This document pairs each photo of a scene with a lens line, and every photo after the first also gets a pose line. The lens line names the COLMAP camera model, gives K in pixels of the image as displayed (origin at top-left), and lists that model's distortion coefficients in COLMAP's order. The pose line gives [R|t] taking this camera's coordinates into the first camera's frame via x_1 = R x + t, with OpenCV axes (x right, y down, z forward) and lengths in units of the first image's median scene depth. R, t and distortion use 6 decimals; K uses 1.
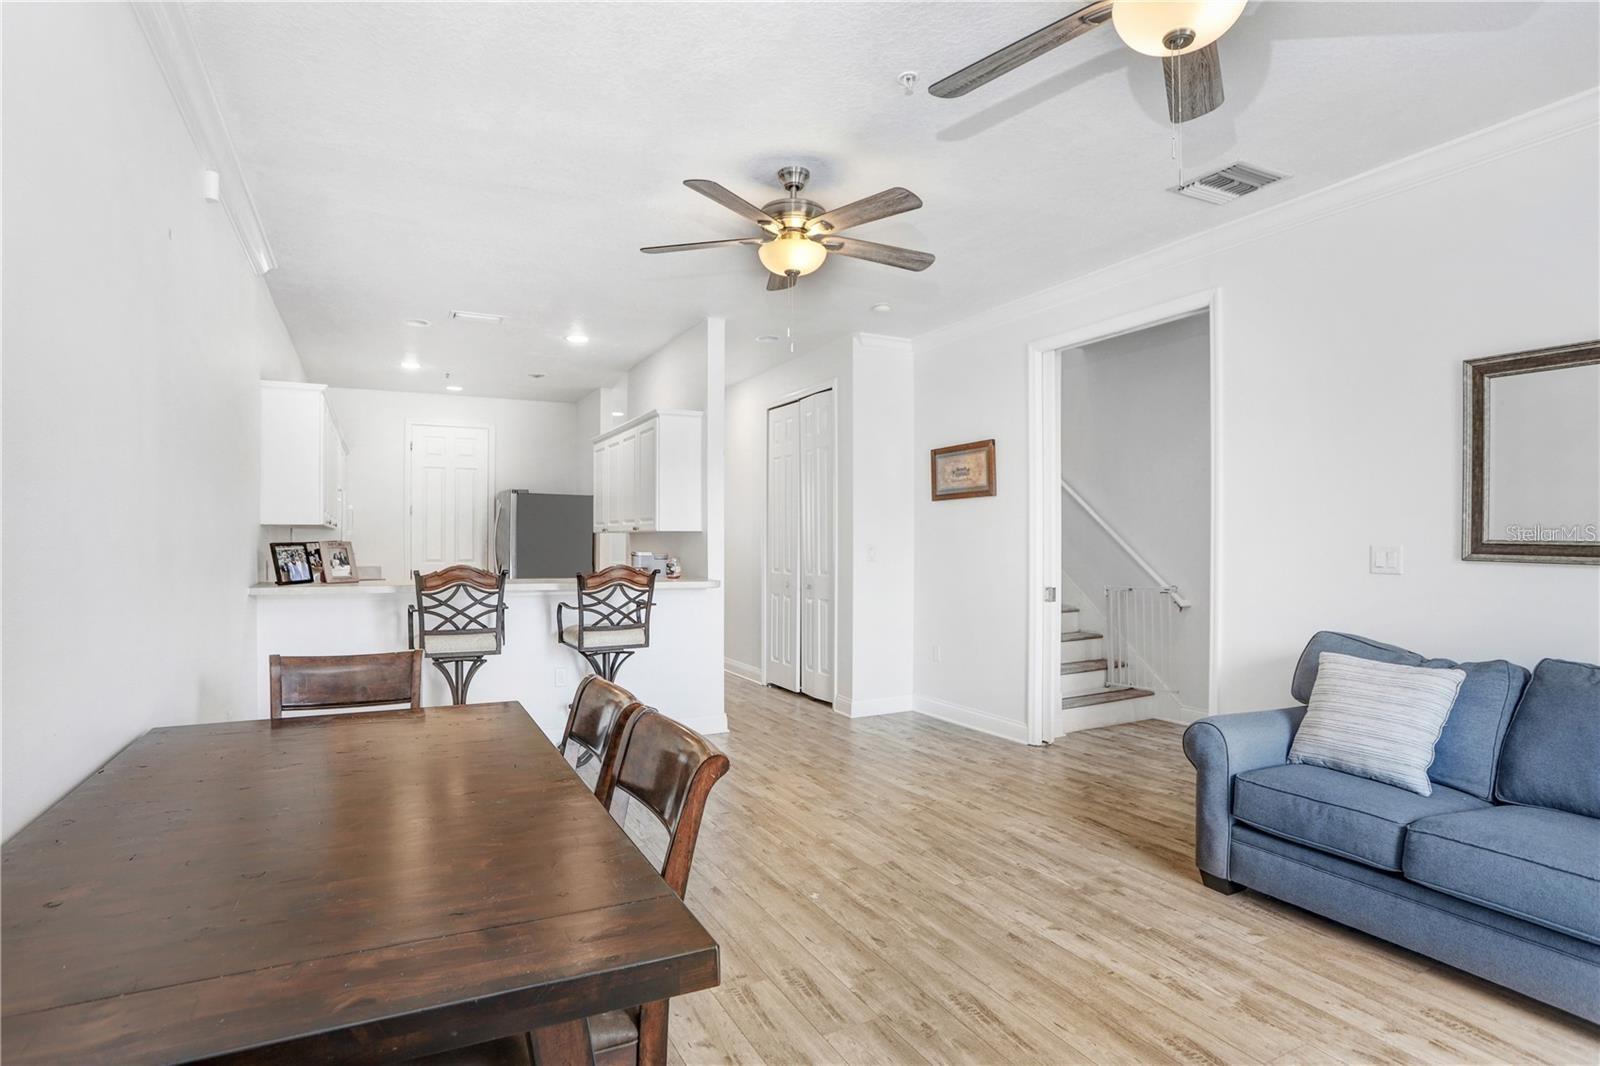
lens RADIAL K [[833.4, 0, 781.7], [0, 833.4, 544.2], [0, 0, 1]] dist [-0.068761, 0.033334]
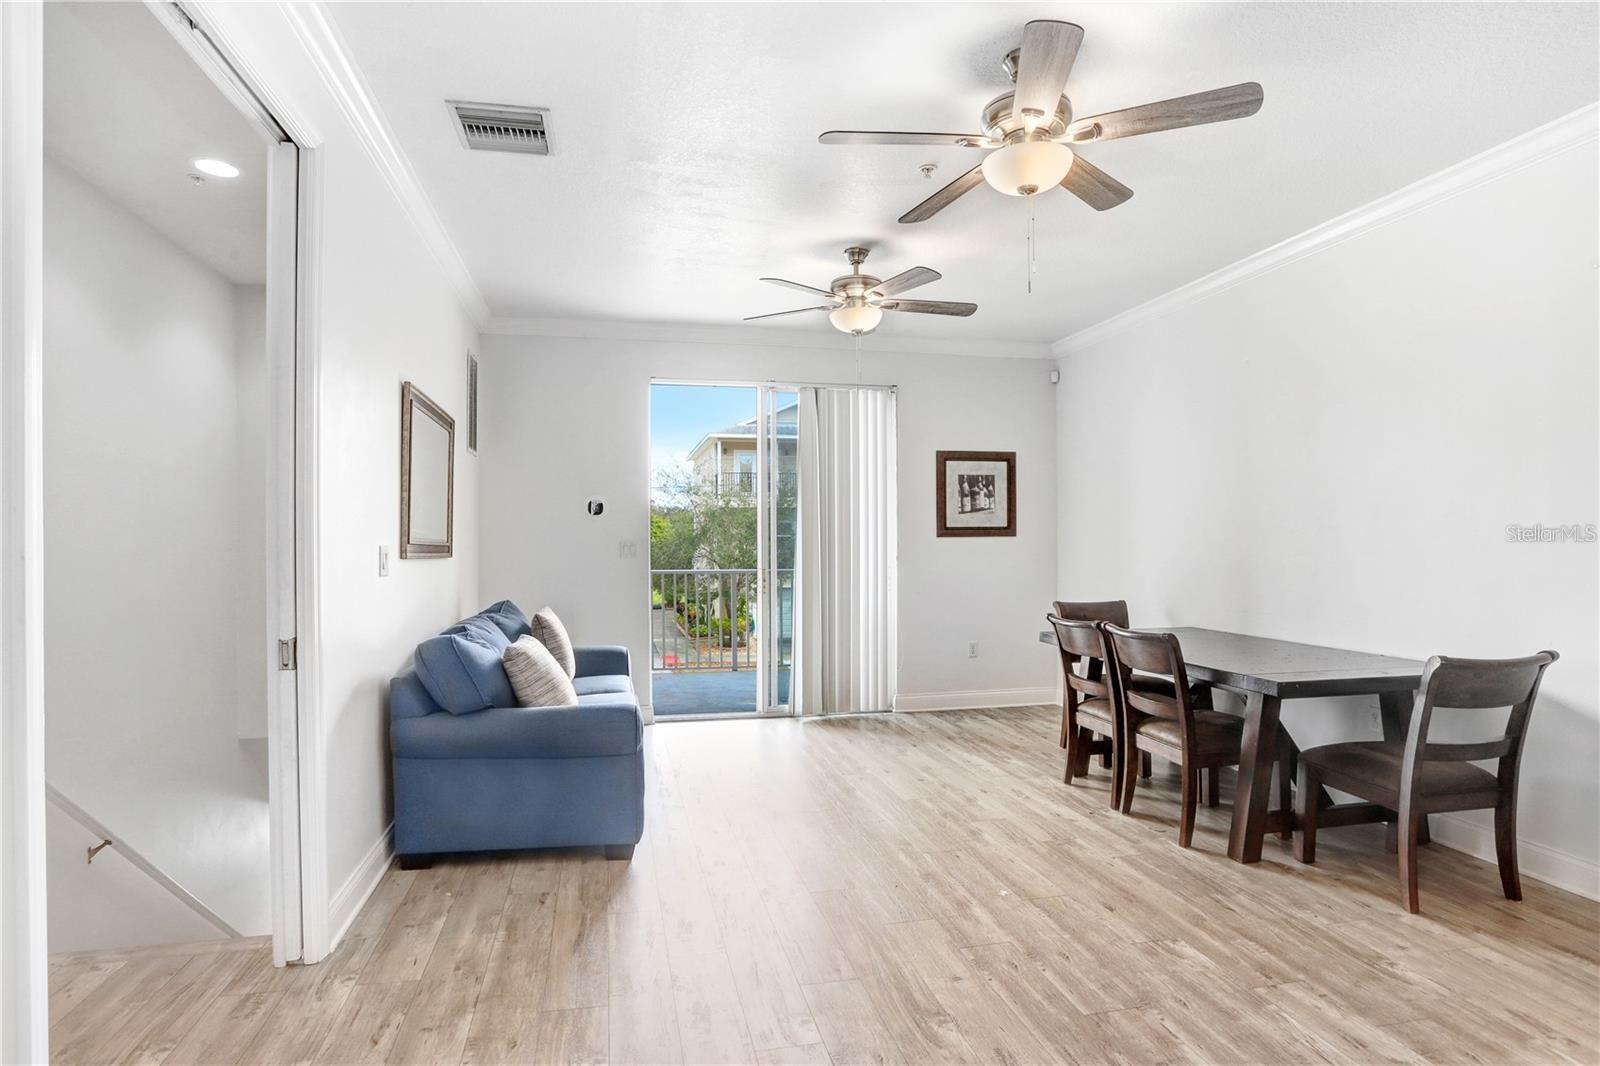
lens RADIAL K [[833.4, 0, 781.7], [0, 833.4, 544.2], [0, 0, 1]] dist [-0.068761, 0.033334]
pose [[-0.966195, 0.002979, 0.257795, 0.035358], [0.005043, 0.999960, 0.007345, -0.007394], [-0.257763, 0.008397, -0.966172, 1.711505]]
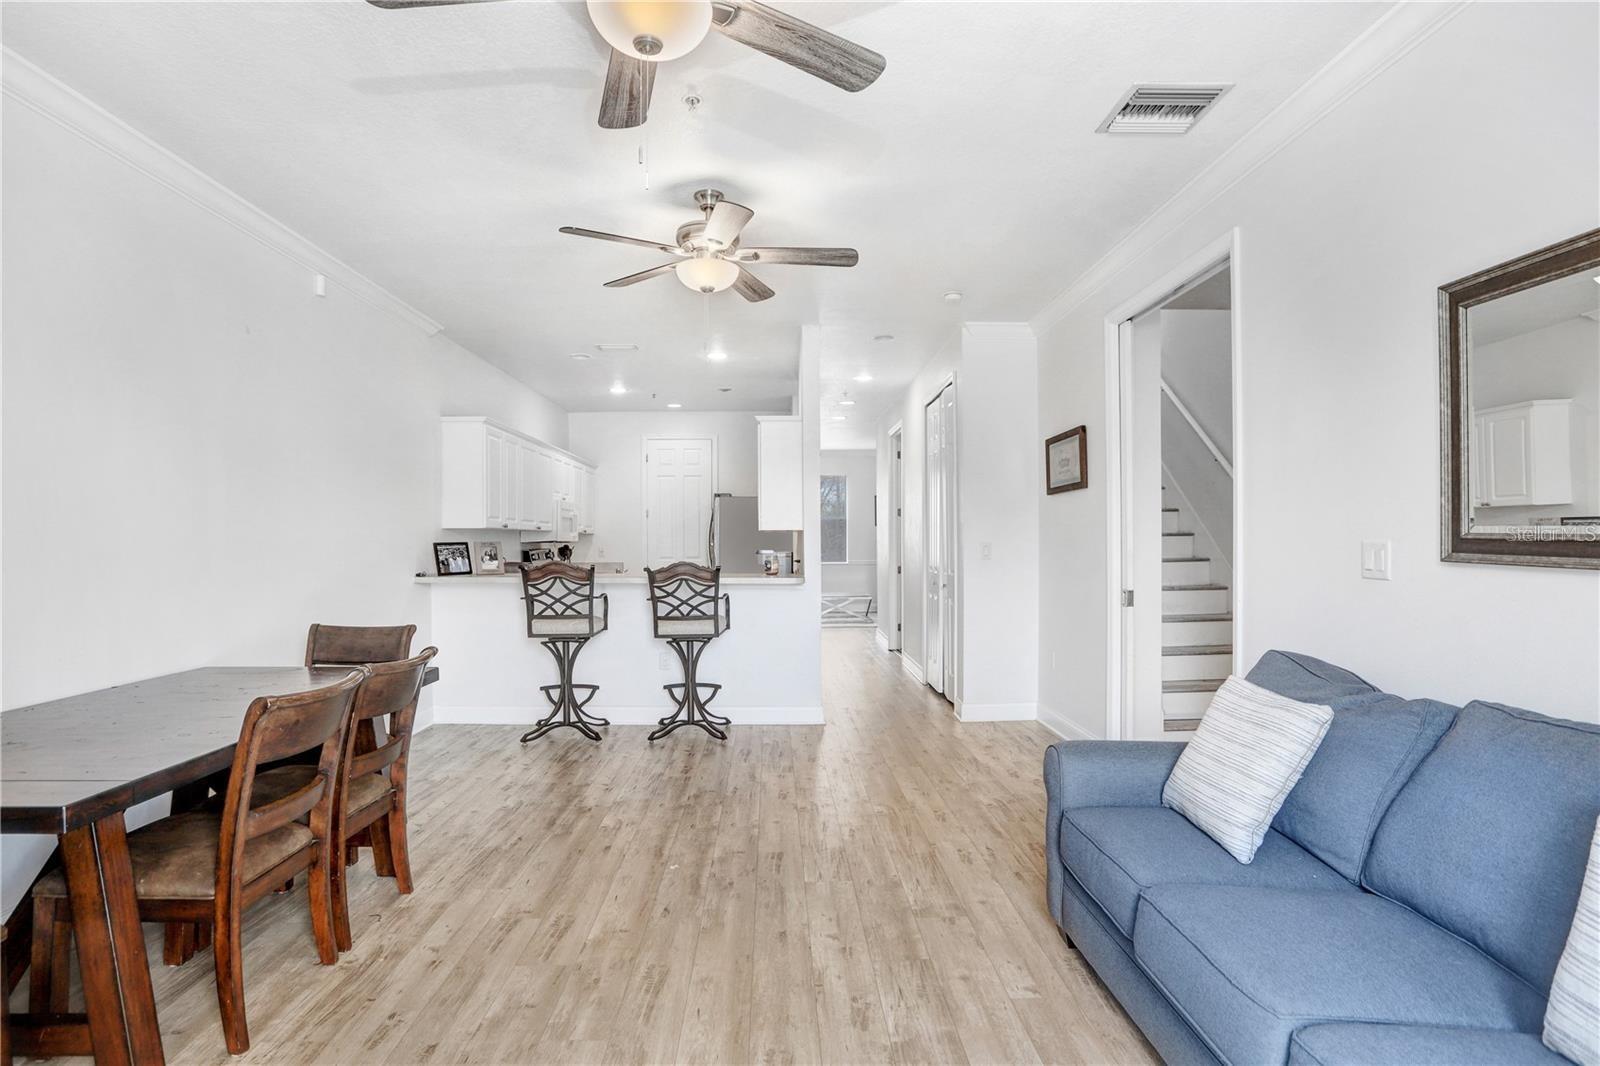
lens RADIAL K [[833.4, 0, 781.7], [0, 833.4, 544.2], [0, 0, 1]] dist [-0.068761, 0.033334]
pose [[0.899989, -0.003126, -0.435902, 0.539430], [0.004323, 0.999989, 0.001755, 0.000509], [0.435891, -0.003463, 0.899993, 0.072784]]
